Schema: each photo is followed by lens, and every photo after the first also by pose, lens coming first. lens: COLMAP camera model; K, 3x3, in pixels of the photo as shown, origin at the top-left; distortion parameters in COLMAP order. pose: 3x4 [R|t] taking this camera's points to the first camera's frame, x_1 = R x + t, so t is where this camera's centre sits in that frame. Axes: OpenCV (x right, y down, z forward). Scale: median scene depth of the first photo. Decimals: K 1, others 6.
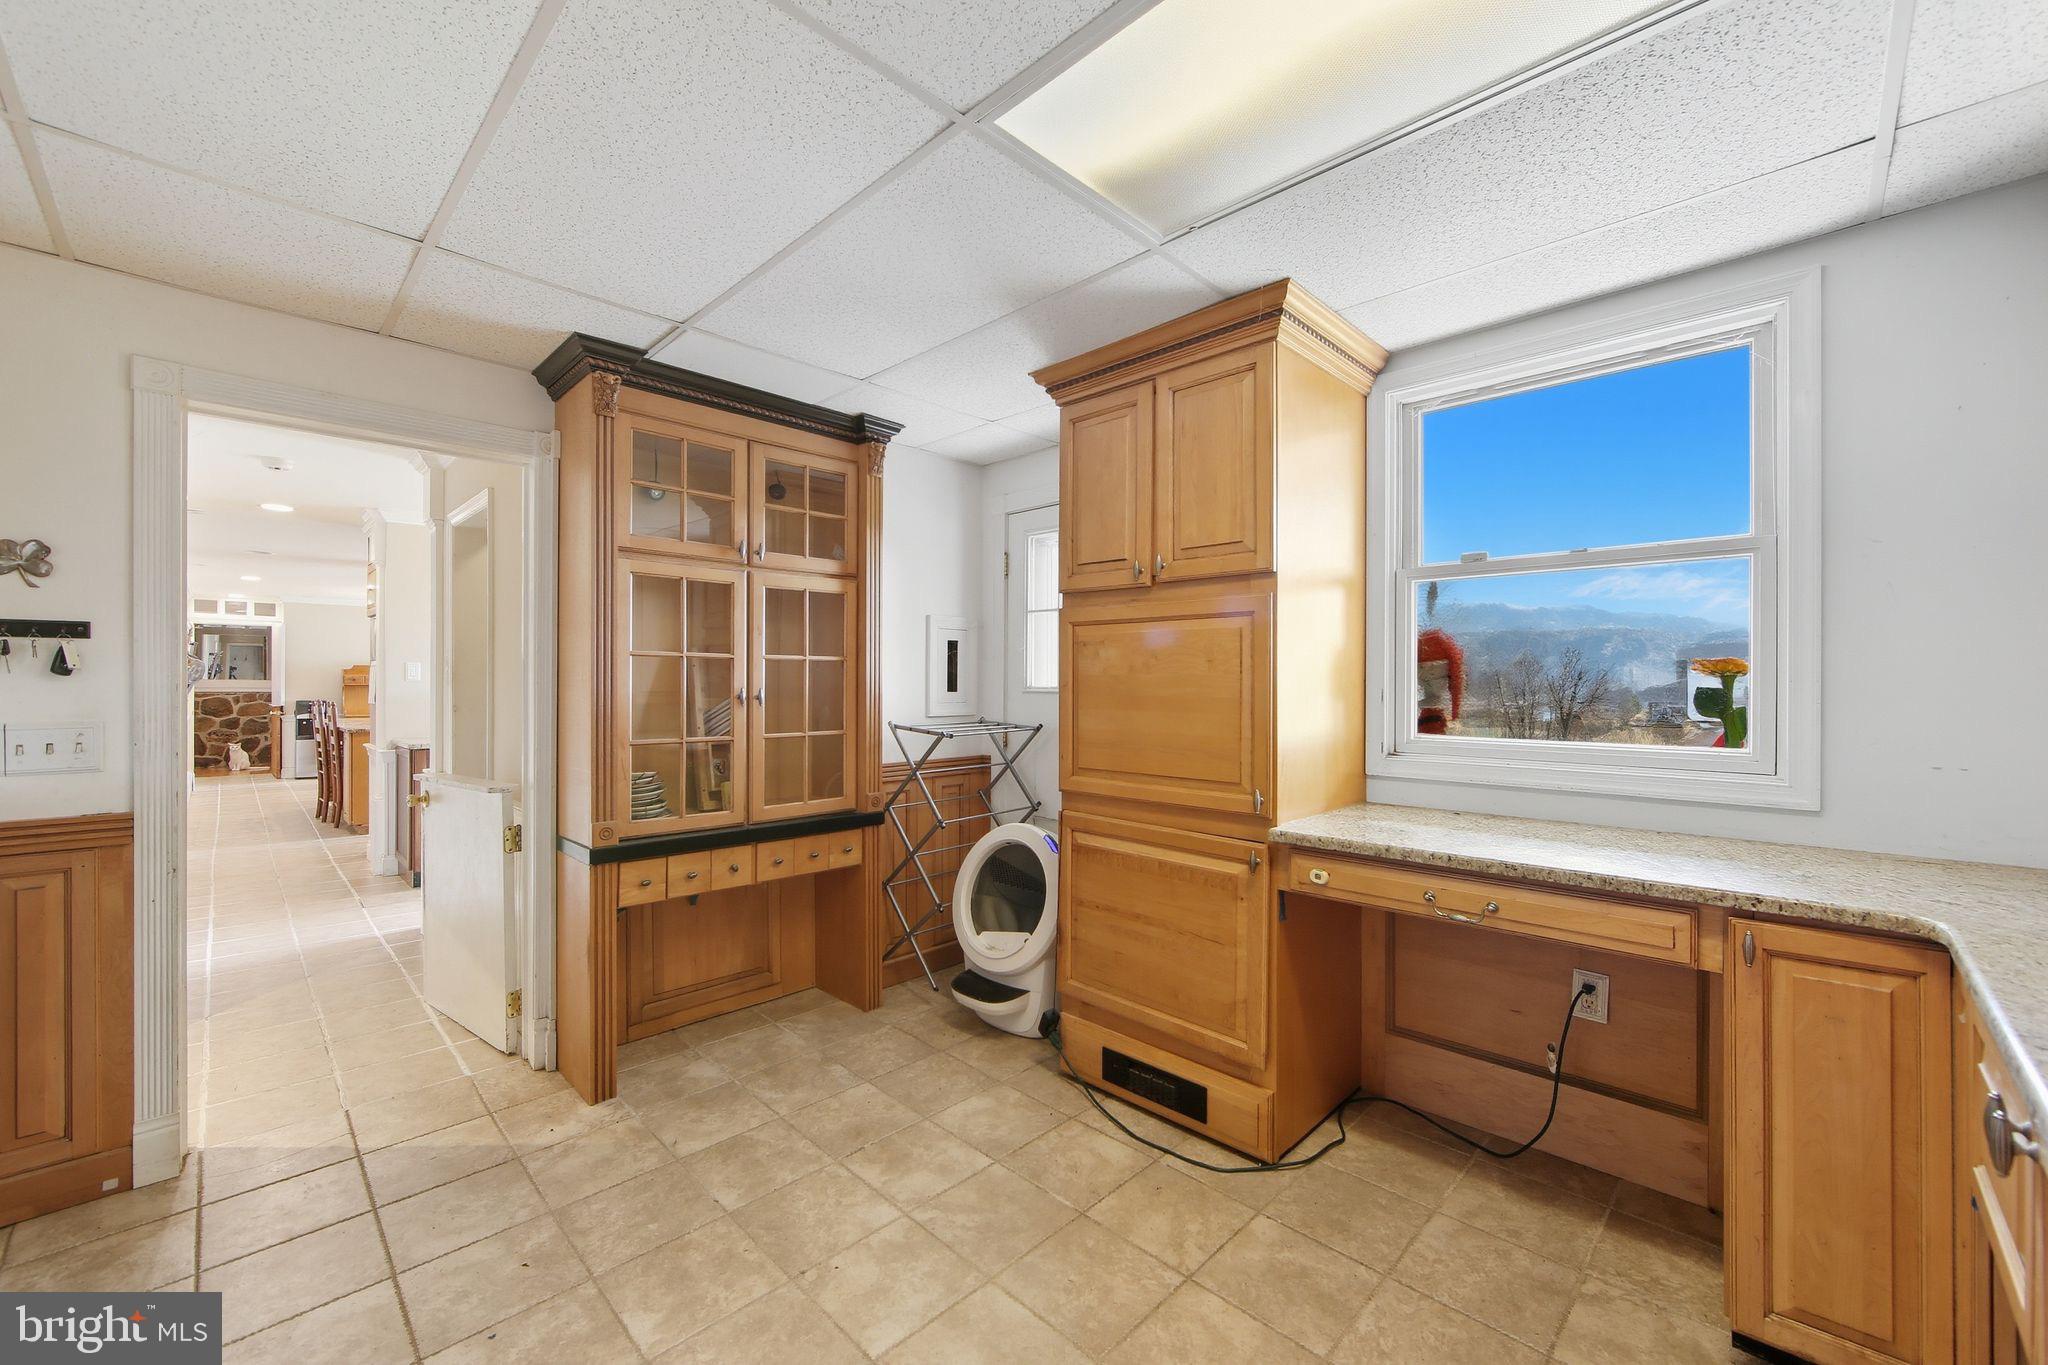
lens RADIAL K [[810.2, 0, 1027.8], [0, 810.2, 677.1], [0, 0, 1]] dist [-0.003395, 0.000985]
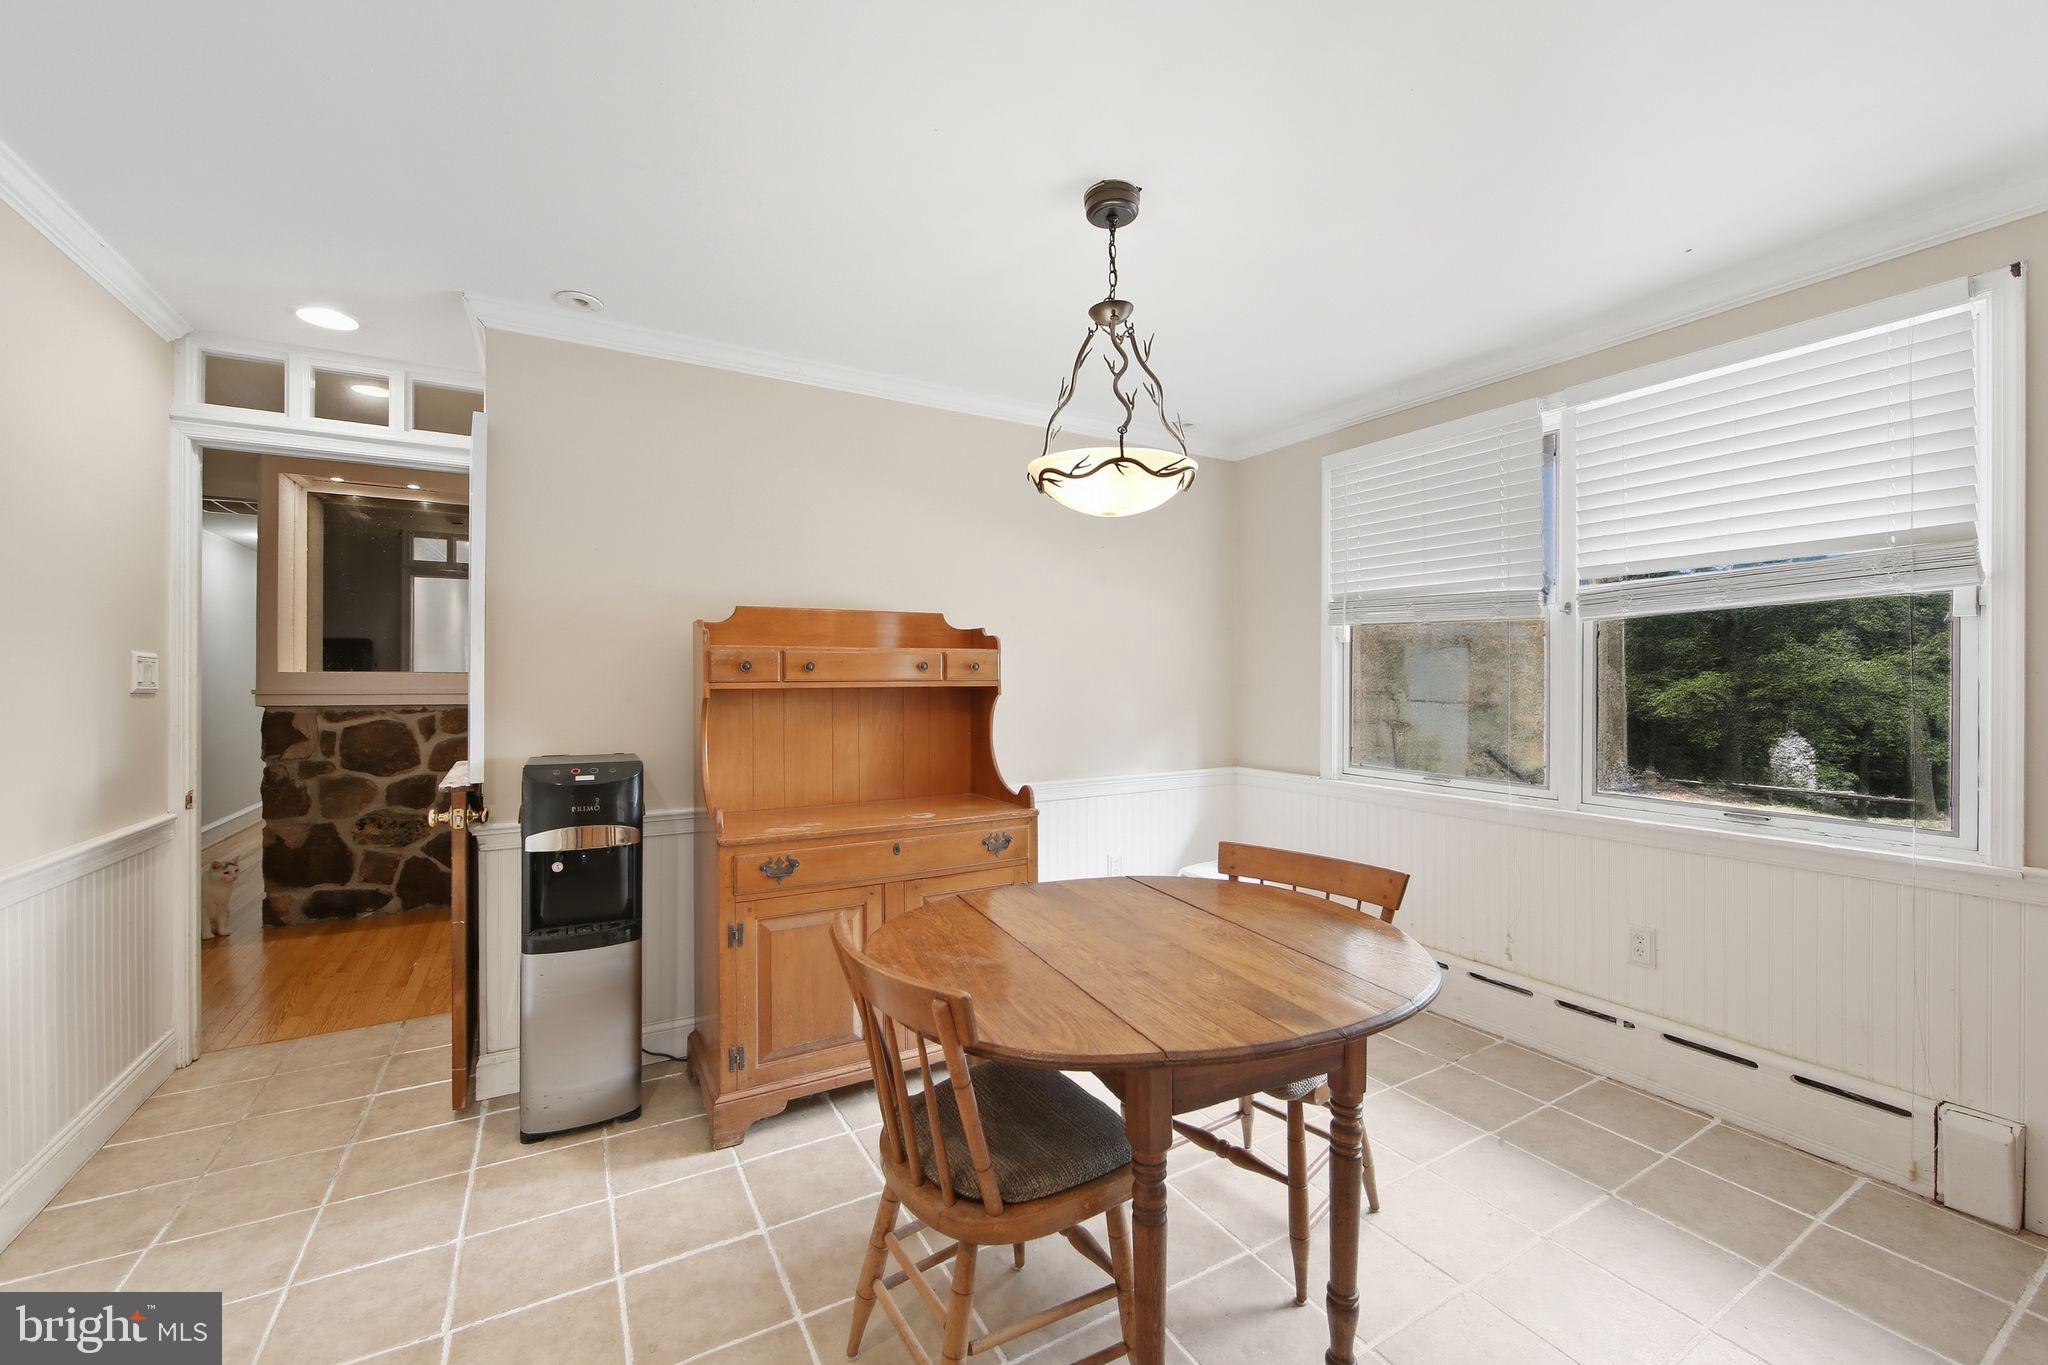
lens RADIAL K [[810.2, 0, 1018.1], [0, 810.2, 681.8], [0, 0, 1]] dist [-0.003395, 0.000985]
pose [[0.966046, -0.001296, -0.258366, -0.700574], [0.004629, 0.999914, 0.012295, 0.005177], [0.258328, -0.013073, 0.965969, 0.800775]]
